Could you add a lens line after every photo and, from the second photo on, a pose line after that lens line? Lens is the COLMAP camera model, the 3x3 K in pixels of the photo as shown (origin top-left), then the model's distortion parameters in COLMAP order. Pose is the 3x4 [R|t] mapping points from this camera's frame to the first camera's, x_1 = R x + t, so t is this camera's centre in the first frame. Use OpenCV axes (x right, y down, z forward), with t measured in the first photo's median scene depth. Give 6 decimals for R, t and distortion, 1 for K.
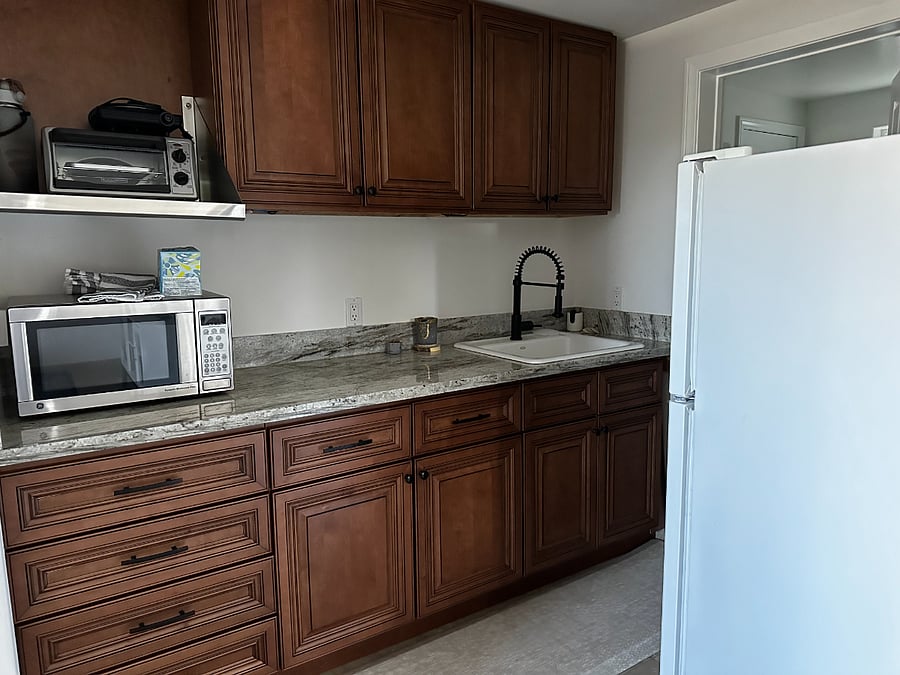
lens RADIAL K [[627.7, 0, 450.0], [0, 627.7, 337.5], [0, 0, 1]] dist [0.129497, -0.145321]
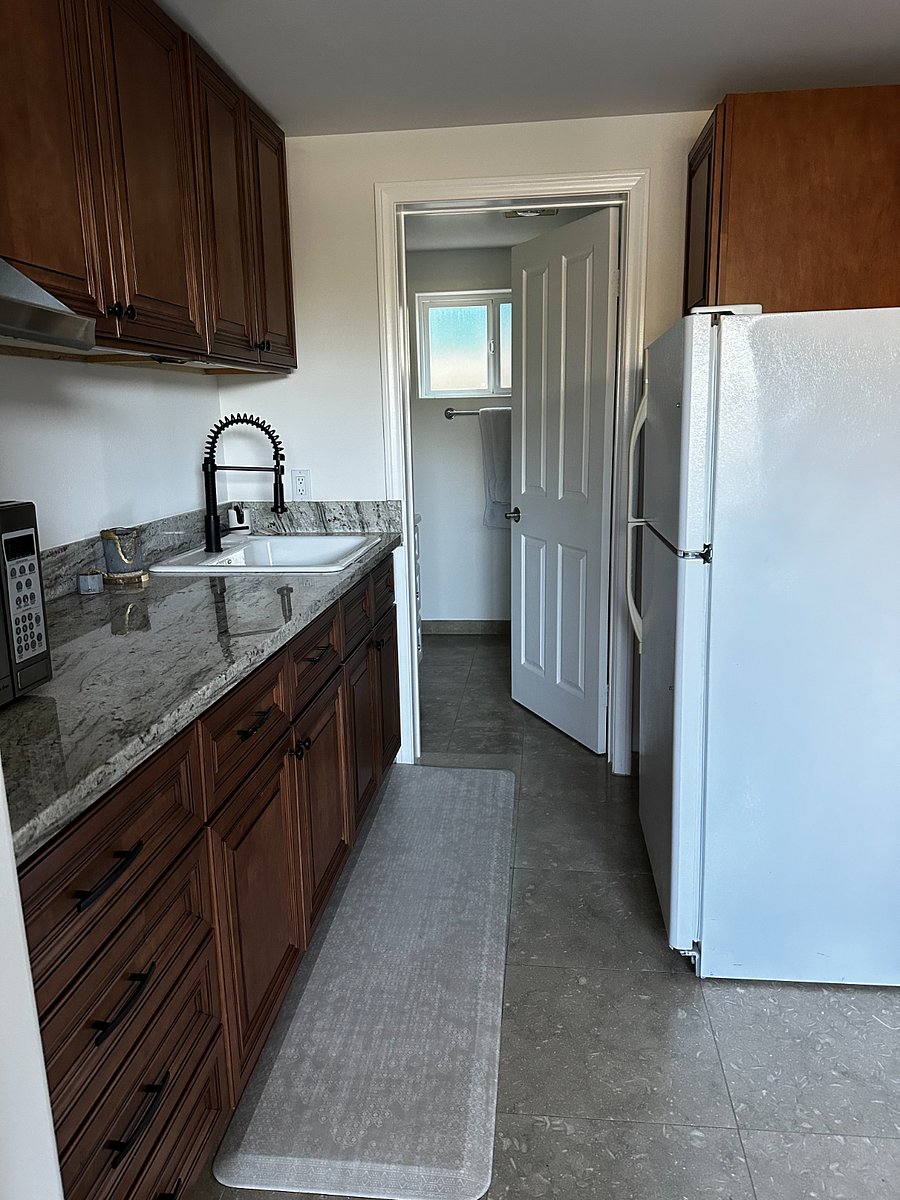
lens RADIAL K [[837.0, 0, 450.0], [0, 837.0, 600.0], [0, 0, 1]] dist [0.129497, -0.145321]
pose [[0.653916, -0.159478, 0.739568, -0.443189], [0.120213, 0.987014, 0.106546, -0.012422], [-0.746956, 0.019234, 0.664596, 0.201555]]
